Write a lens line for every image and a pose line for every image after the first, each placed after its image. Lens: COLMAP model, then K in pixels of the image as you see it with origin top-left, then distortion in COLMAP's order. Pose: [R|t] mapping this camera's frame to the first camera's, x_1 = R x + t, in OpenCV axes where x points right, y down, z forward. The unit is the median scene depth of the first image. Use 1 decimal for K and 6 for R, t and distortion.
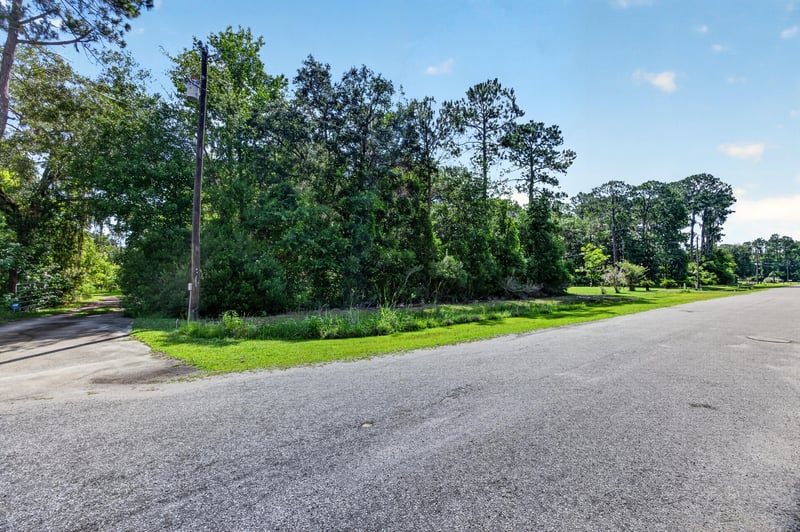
lens RADIAL K [[301.8, 0, 401.2], [0, 301.8, 261.2], [0, 0, 1]] dist [-0.027677, 0.011243]
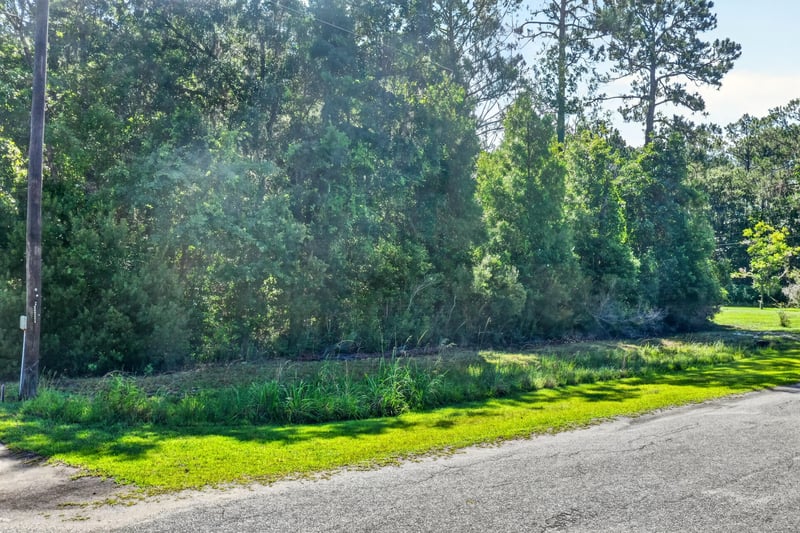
lens RADIAL K [[629.0, 0, 401.1], [0, 629.0, 263.6], [0, 0, 1]] dist [-0.005062, -0.010219]
pose [[0.998922, 0.016101, 0.043546, -0.025301], [-0.017387, 0.999419, 0.029313, -0.018077], [-0.043048, -0.030038, 0.998621, -0.038815]]
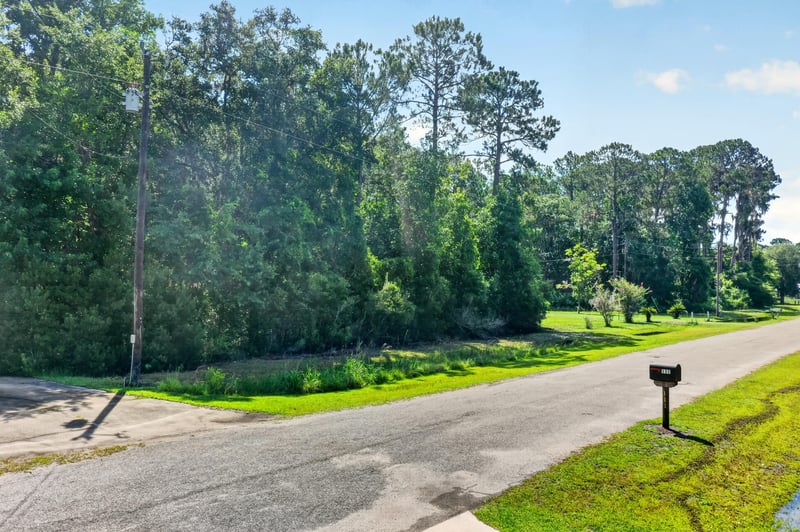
lens RADIAL K [[599.6, 0, 400.0], [0, 599.6, 266.0], [0, 0, 1]] dist [-0.003848, -0.012013]
pose [[0.964776, 0.024401, 0.261938, -0.116092], [-0.030645, 0.999335, 0.019777, -0.049468], [-0.261281, -0.027108, 0.964882, -0.230094]]
